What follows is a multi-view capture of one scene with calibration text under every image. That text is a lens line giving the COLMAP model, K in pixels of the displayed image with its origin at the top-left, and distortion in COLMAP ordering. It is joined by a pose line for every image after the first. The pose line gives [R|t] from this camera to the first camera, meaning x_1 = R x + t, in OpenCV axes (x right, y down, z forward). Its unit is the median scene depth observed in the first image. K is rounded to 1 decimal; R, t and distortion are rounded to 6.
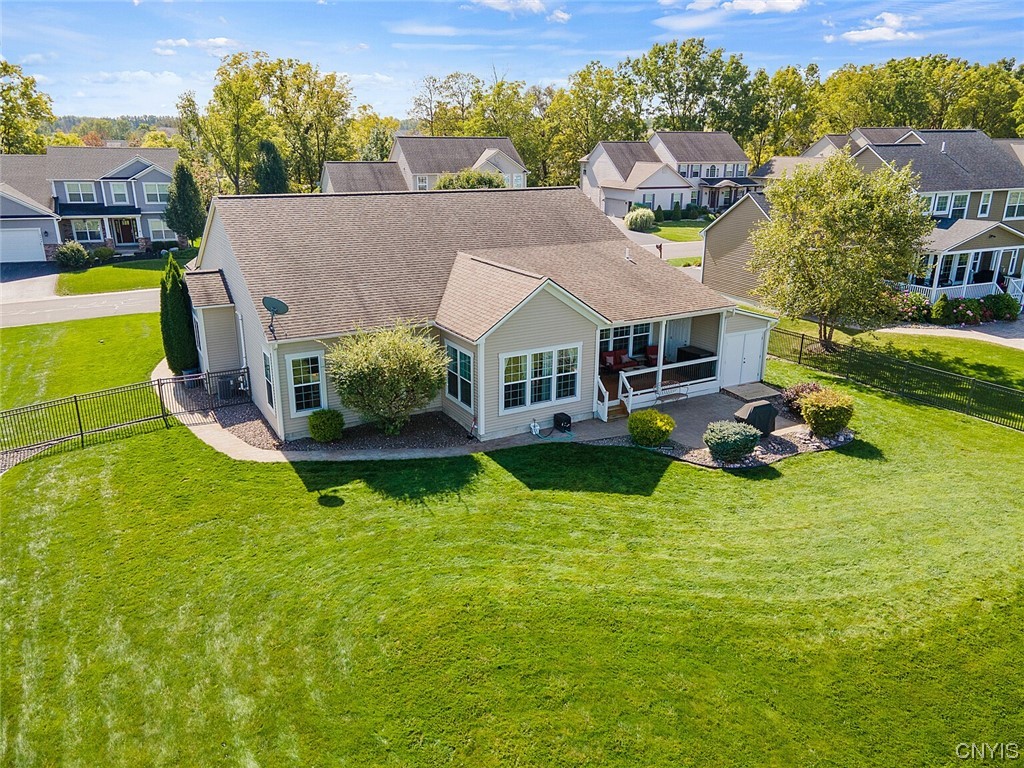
lens RADIAL K [[747.0, 0, 506.4], [0, 747.0, 376.4], [0, 0, 1]] dist [-0.003530, 0.076121]
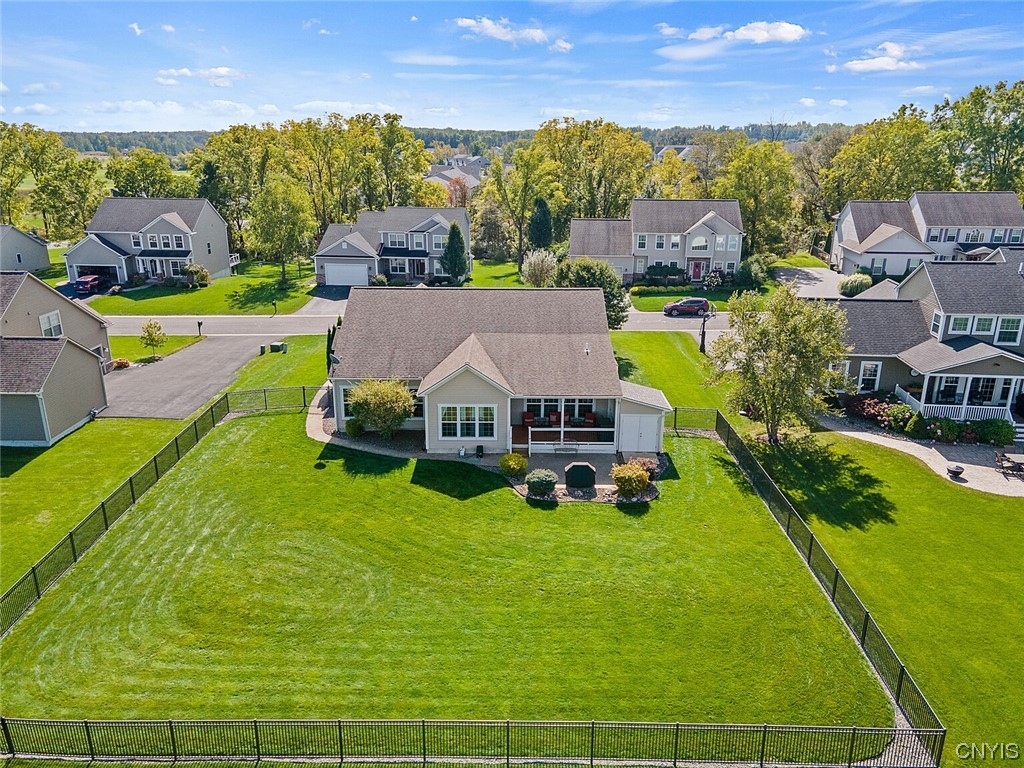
lens RADIAL K [[747.0, 0, 506.4], [0, 747.0, 376.4], [0, 0, 1]] dist [-0.003530, 0.076121]
pose [[0.865241, 0.145576, -0.479755, 0.802750], [-0.146863, 0.988534, 0.035091, -0.150147], [0.479363, 0.040096, 0.876700, -0.354179]]
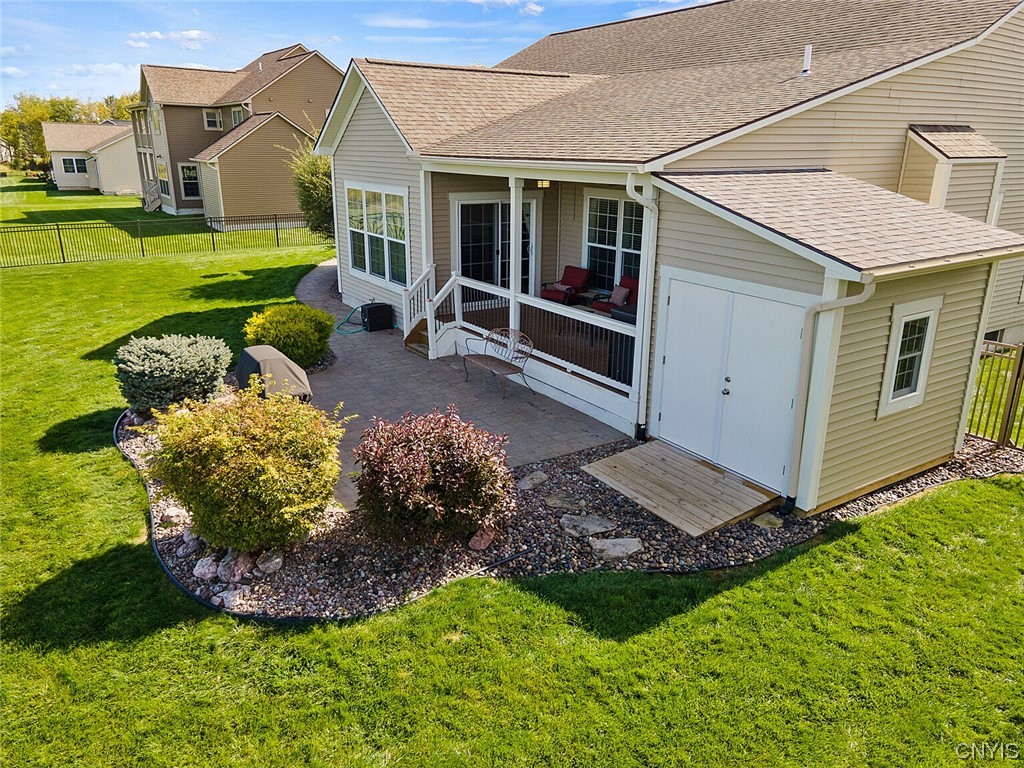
lens RADIAL K [[747.0, 0, 506.4], [0, 747.0, 376.4], [0, 0, 1]] dist [-0.003530, 0.076121]
pose [[0.054325, 0.287242, -0.956316, 0.633195], [-0.312854, 0.914404, 0.256881, -0.078417], [0.948246, 0.285232, 0.139540, 0.945228]]
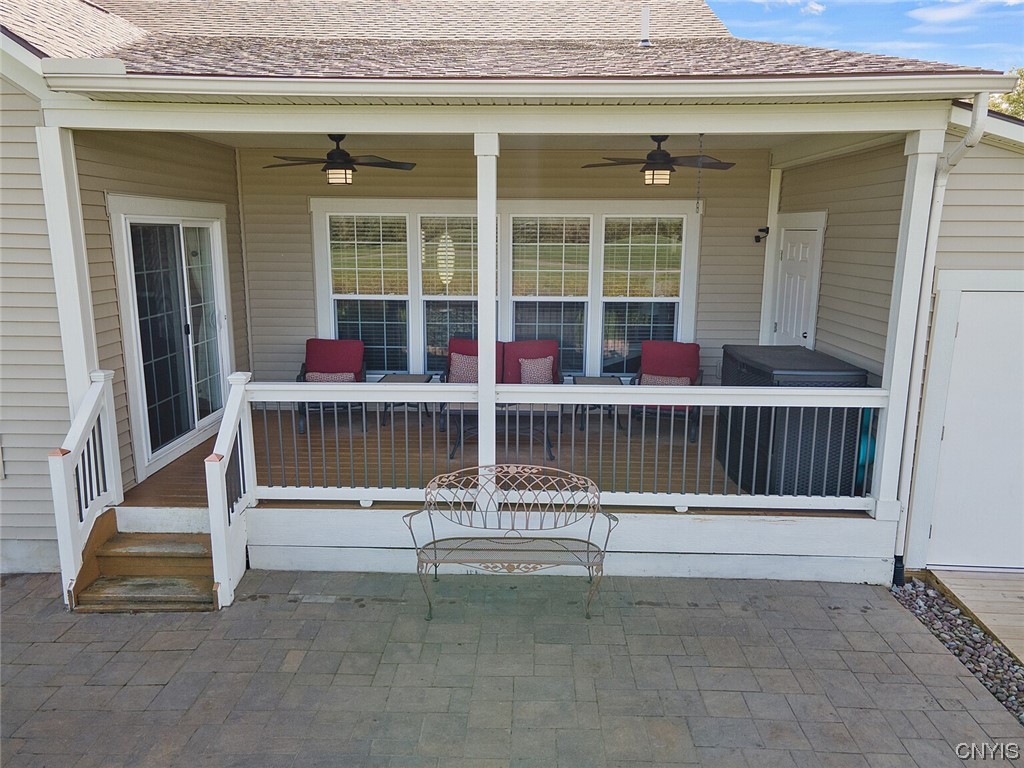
lens RADIAL K [[747.0, 0, 506.4], [0, 747.0, 376.4], [0, 0, 1]] dist [-0.003530, 0.076121]
pose [[0.849512, 0.098215, -0.518347, 0.312790], [-0.157308, 0.984981, -0.071180, -0.002551], [0.503571, 0.142009, 0.852203, 0.829050]]
